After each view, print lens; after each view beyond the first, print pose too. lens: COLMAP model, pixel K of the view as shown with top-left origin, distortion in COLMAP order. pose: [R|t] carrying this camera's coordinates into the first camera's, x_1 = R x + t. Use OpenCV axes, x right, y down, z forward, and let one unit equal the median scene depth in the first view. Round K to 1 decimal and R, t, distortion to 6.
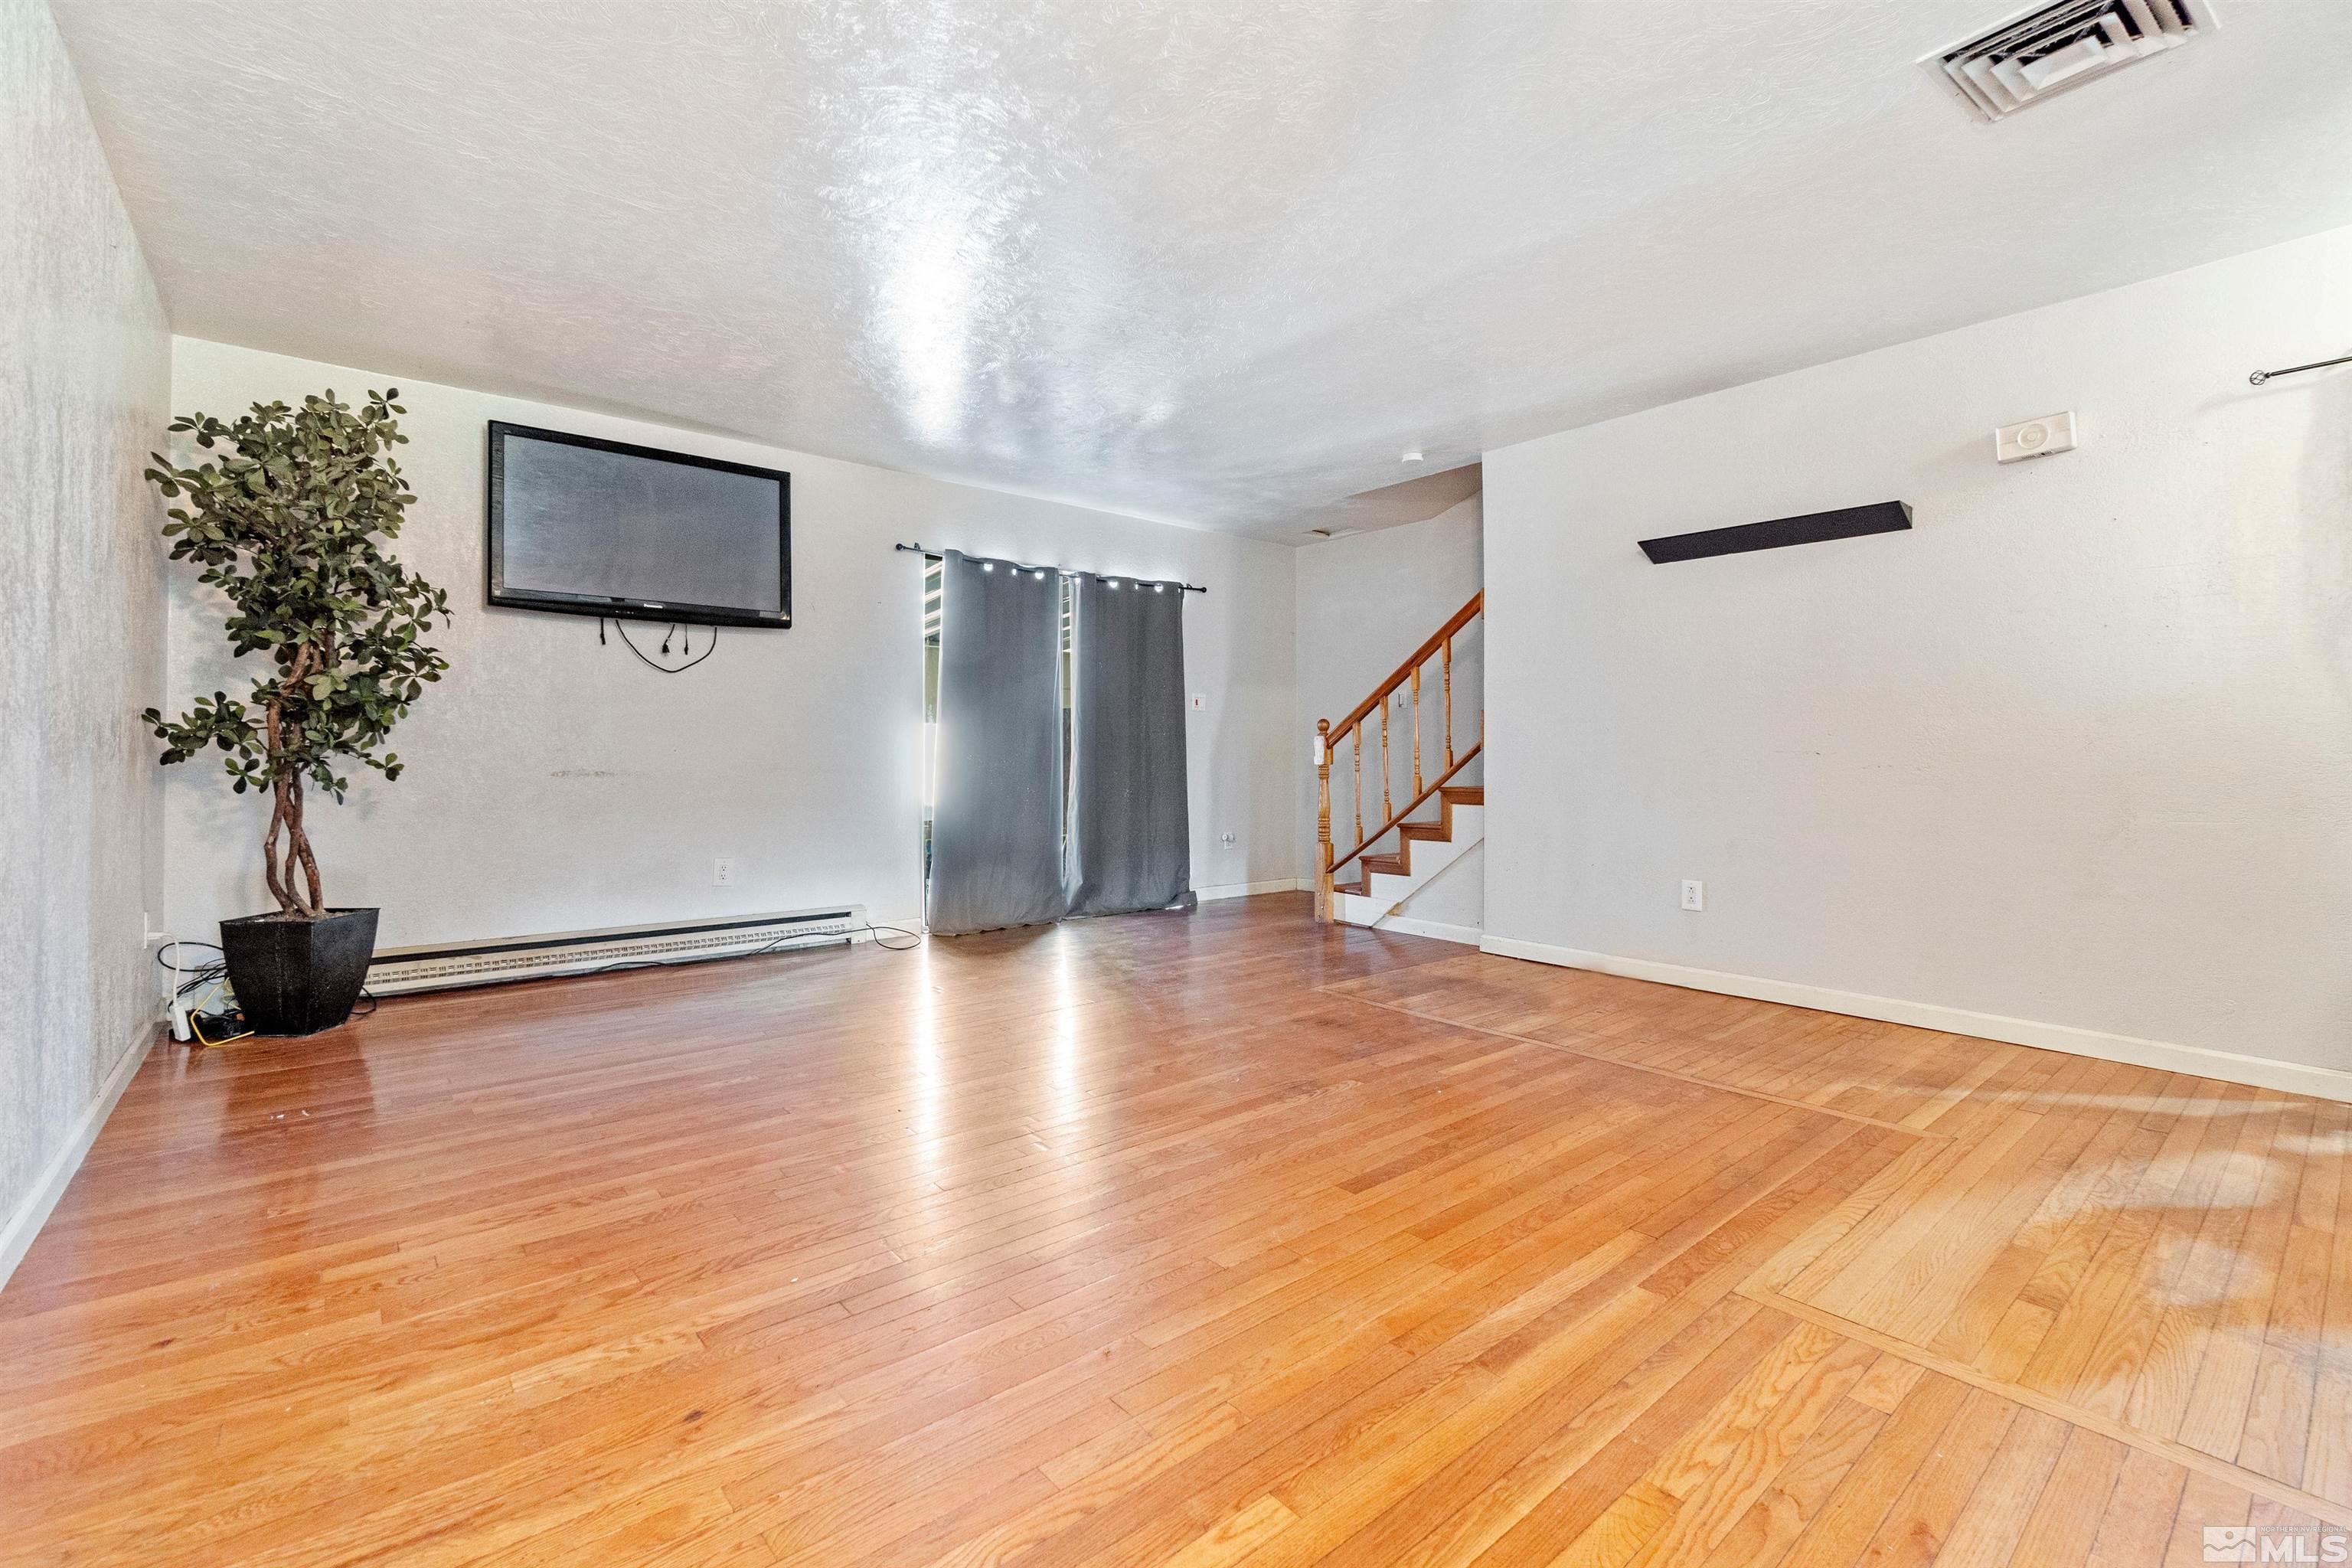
lens RADIAL K [[1025.0, 0, 1176.0], [0, 1025.0, 784.0], [0, 0, 1]] dist [-0.012611, -0.000068]
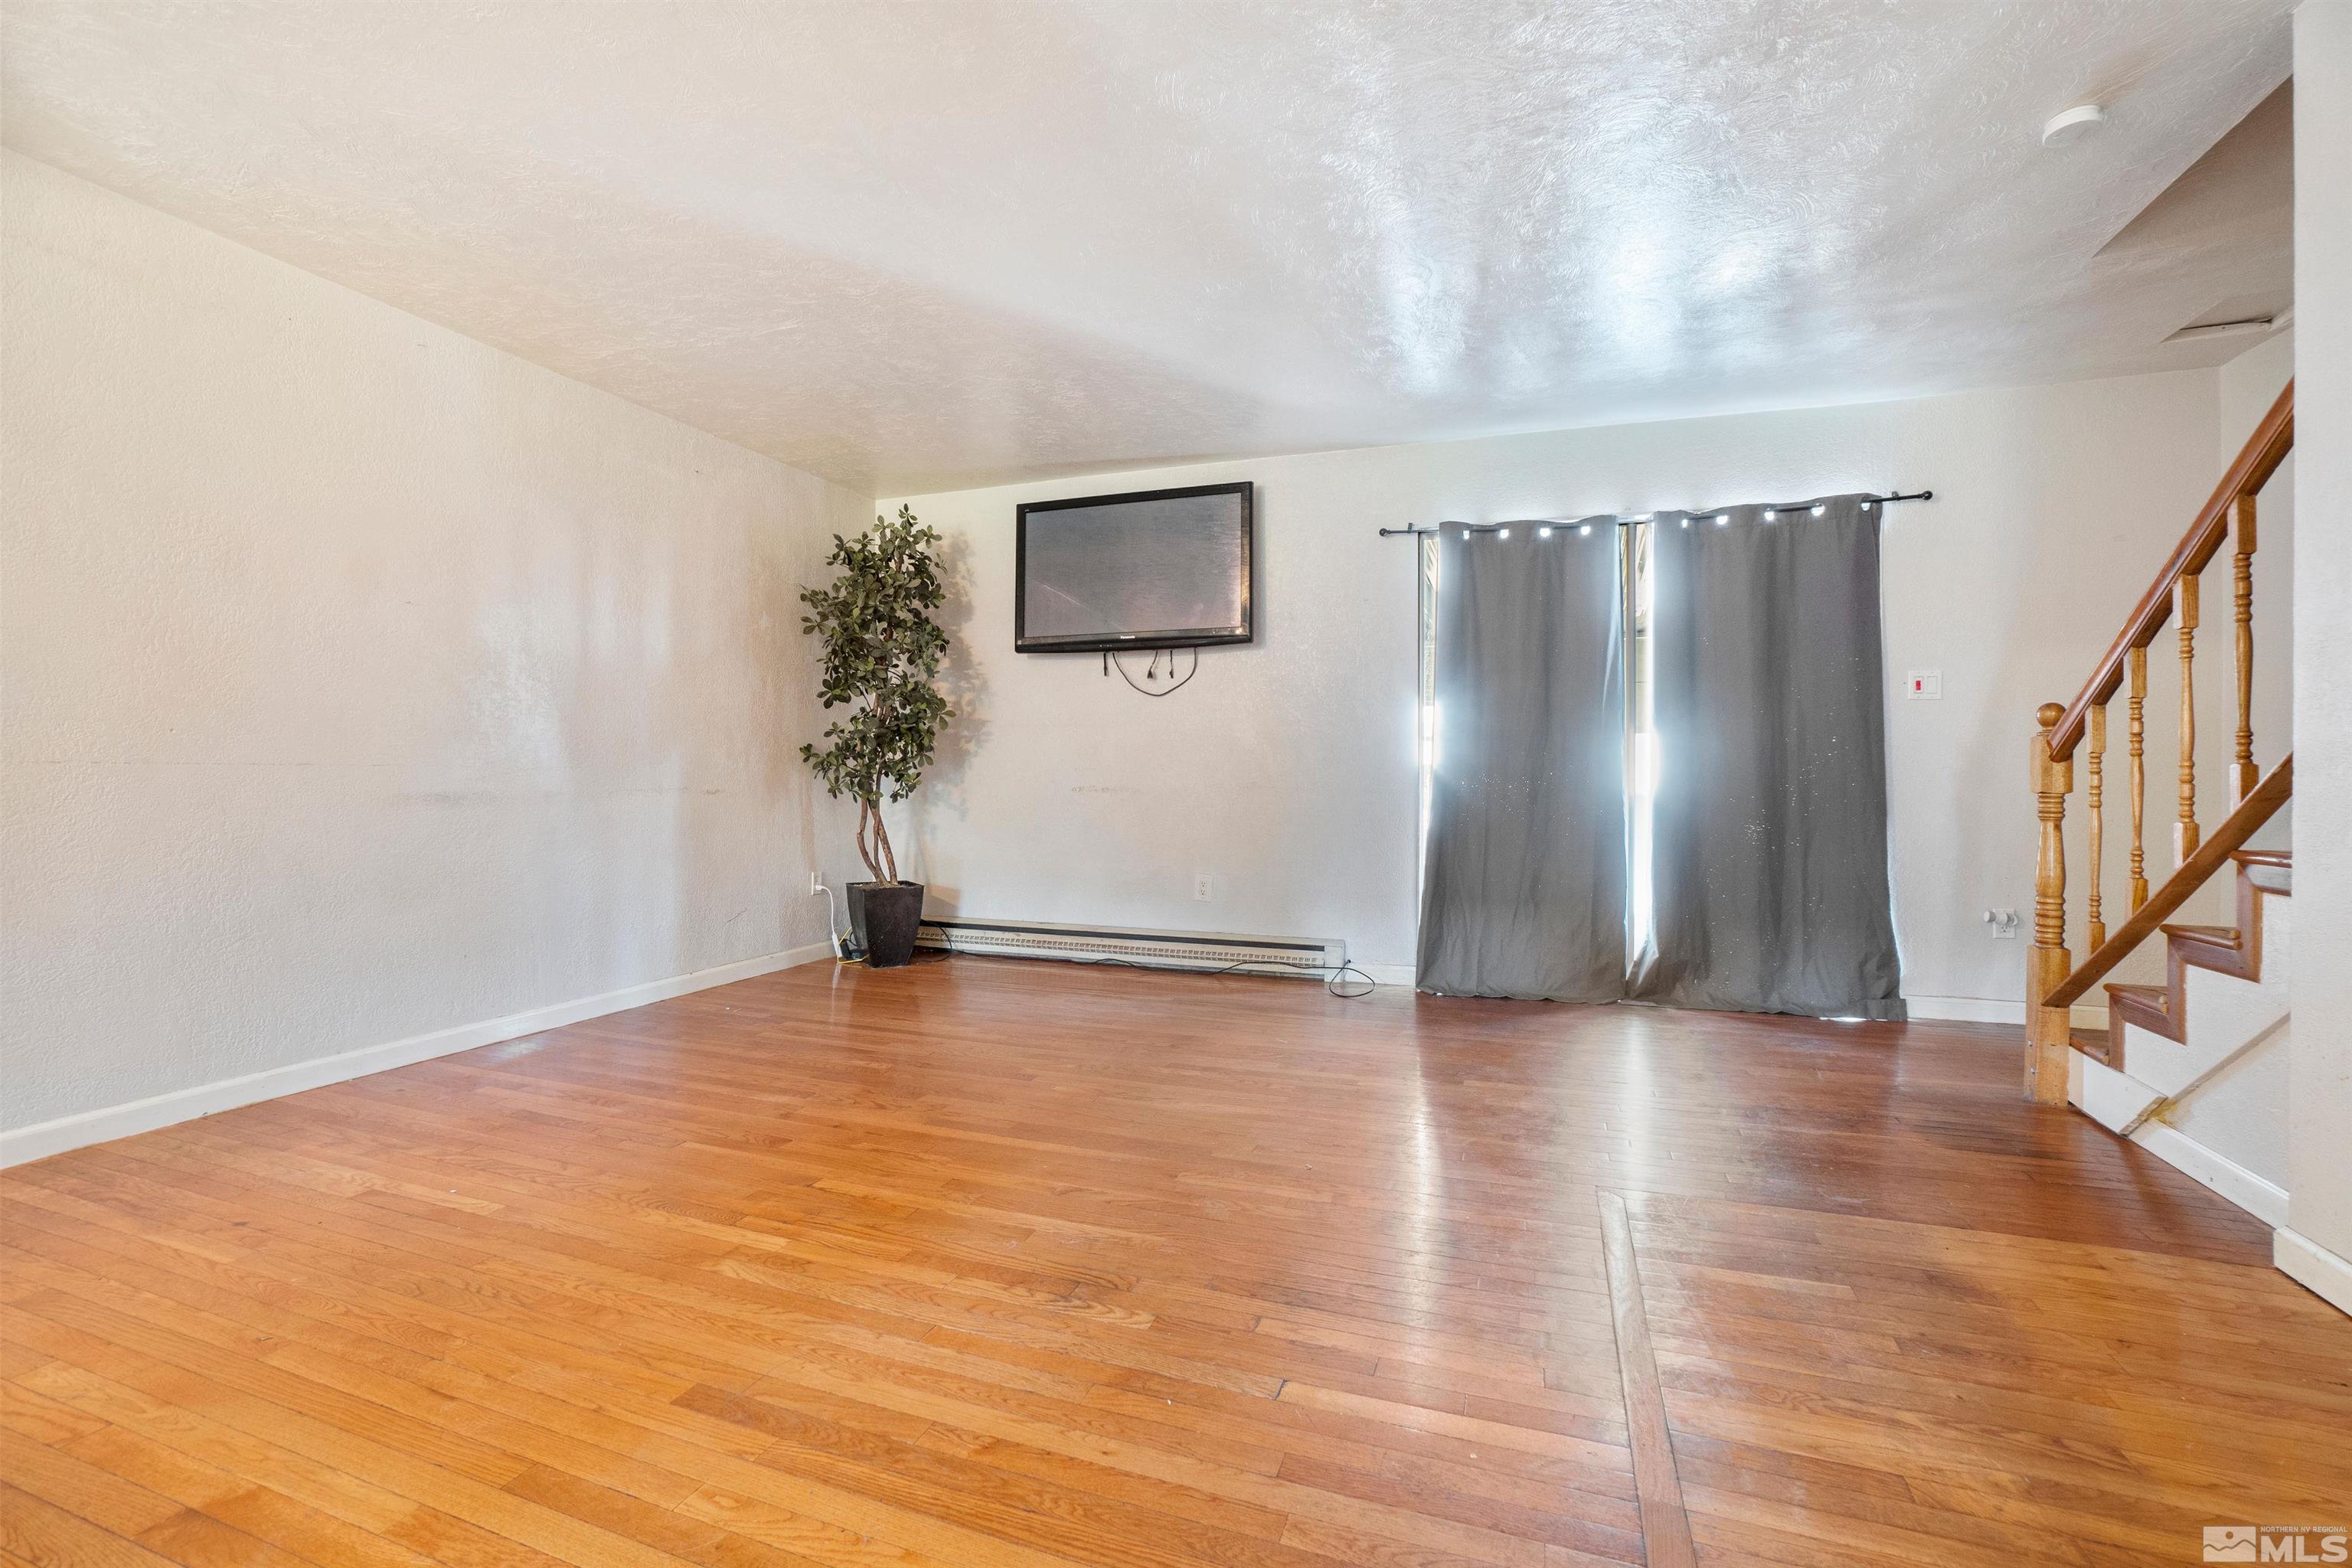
lens RADIAL K [[1051.7, 0, 1176.0], [0, 1051.7, 784.0], [0, 0, 1]] dist [-0.045992, 0.000240]
pose [[0.489141, 0.008782, -0.872161, 0.485876], [-0.025514, 0.999665, -0.004244, -0.012969], [0.871832, 0.024328, 0.489201, 0.488560]]
